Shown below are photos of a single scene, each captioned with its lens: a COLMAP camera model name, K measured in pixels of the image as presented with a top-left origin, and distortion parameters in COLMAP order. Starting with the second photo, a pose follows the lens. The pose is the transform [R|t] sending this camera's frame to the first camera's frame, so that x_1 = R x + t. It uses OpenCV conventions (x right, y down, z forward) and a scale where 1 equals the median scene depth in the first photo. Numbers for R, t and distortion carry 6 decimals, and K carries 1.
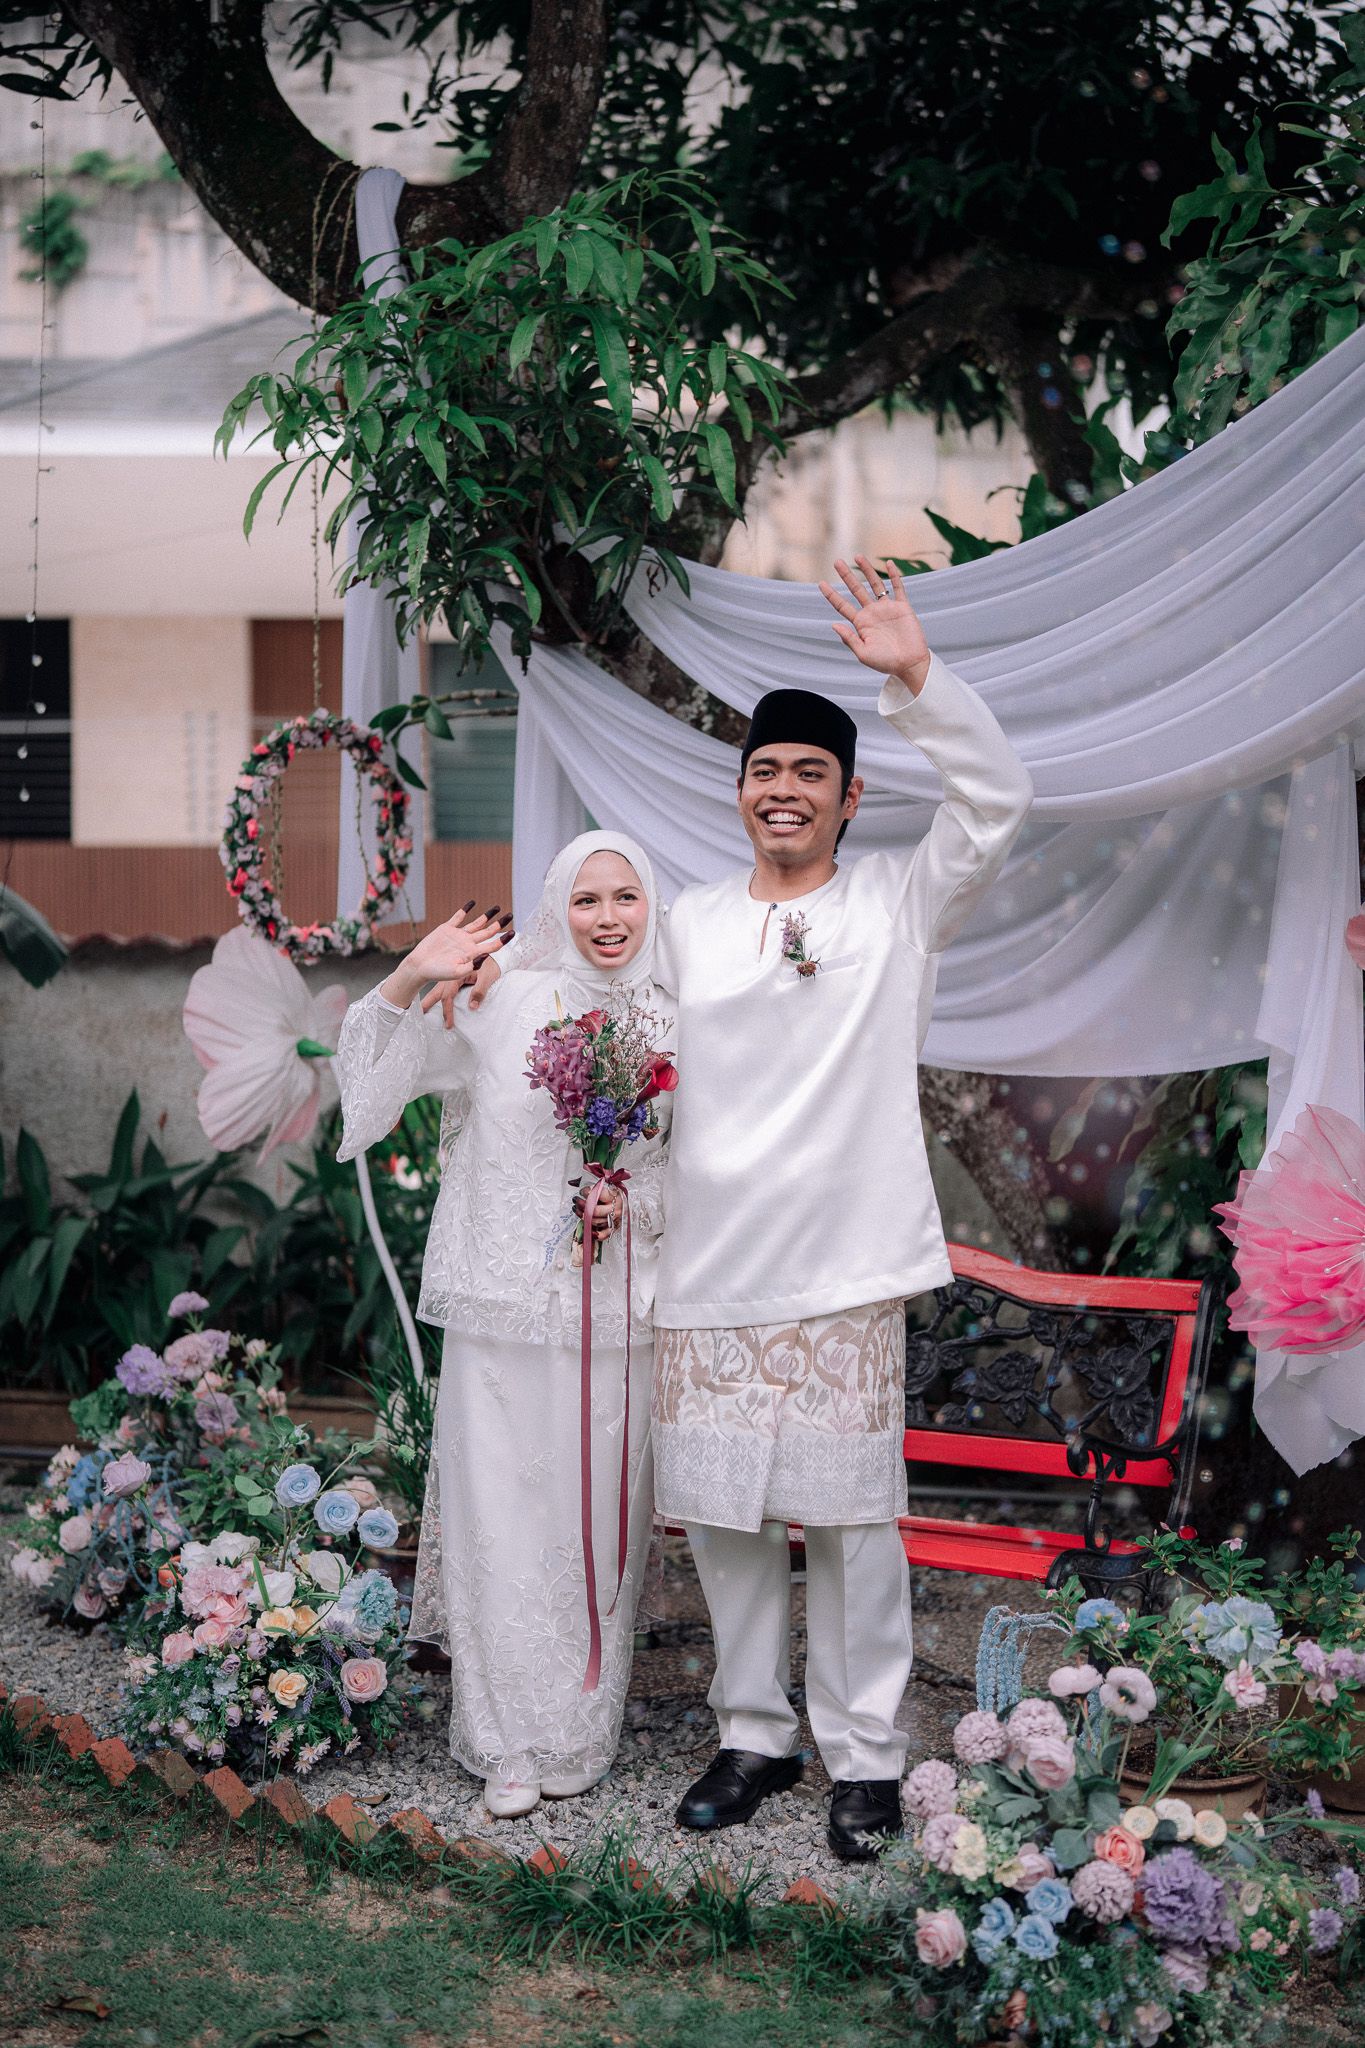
lens RADIAL K [[2809.9, 0, 678.6], [0, 2809.9, 1045.9], [0, 0, 1]] dist [-0.010062, 0.089444]
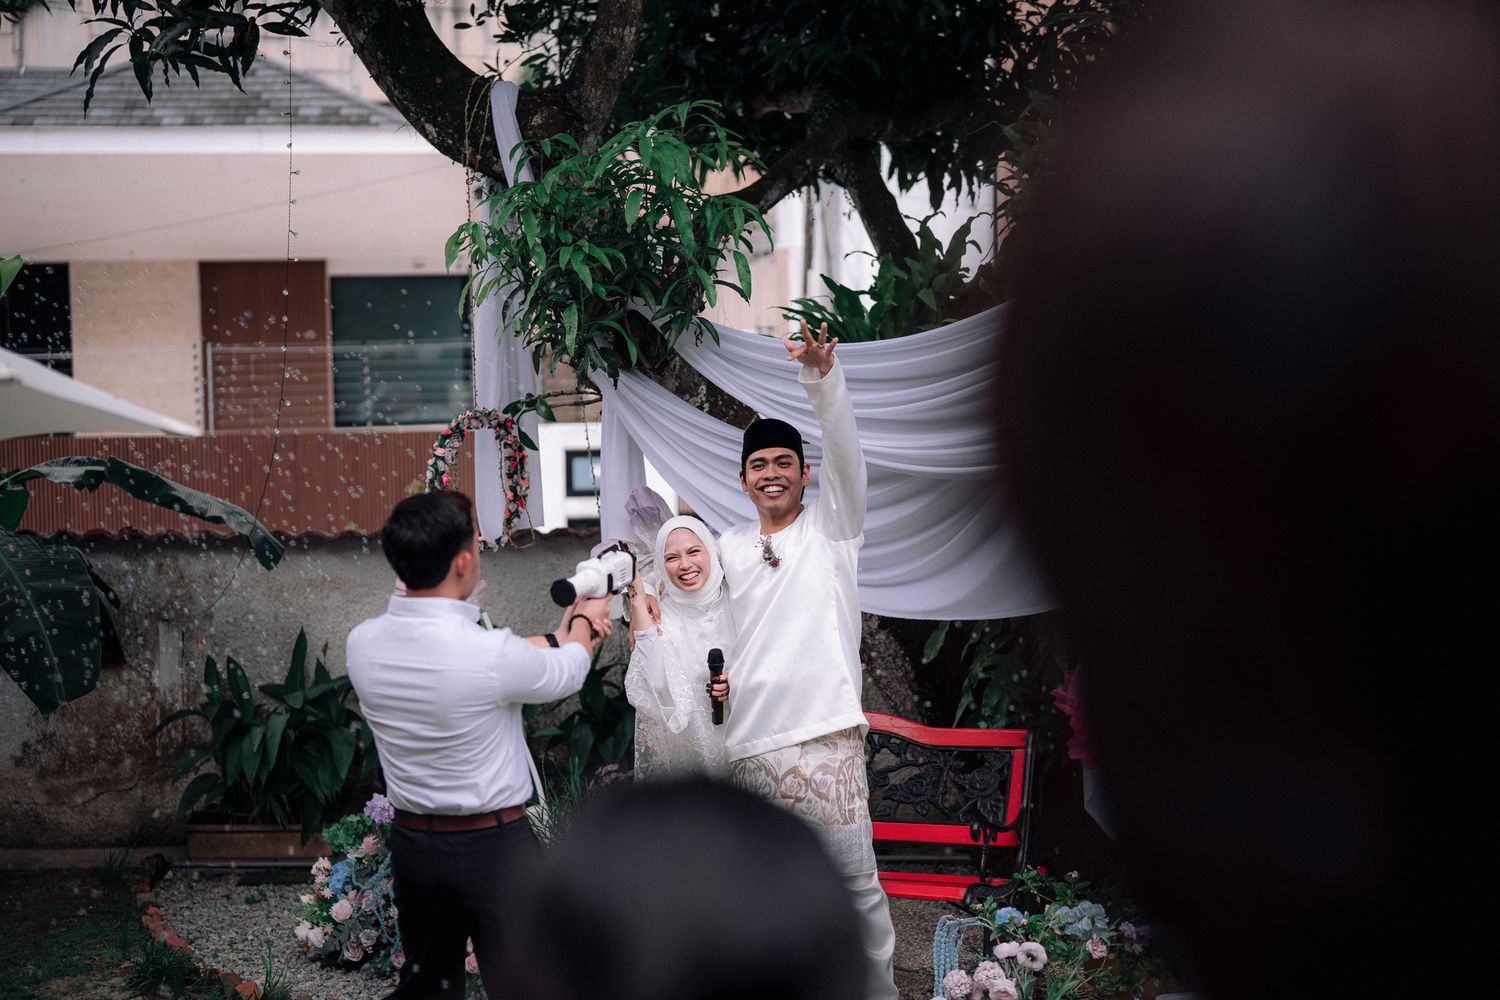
lens RADIAL K [[2058.0, 0, 751.3], [0, 2058.0, 483.1], [0, 0, 1]] dist [-0.010062, 0.089444]
pose [[0.990017, -0.026317, 0.138466, -0.139399], [0.030379, 0.999165, -0.027304, -0.035947], [-0.137632, 0.031238, 0.989991, -0.232210]]
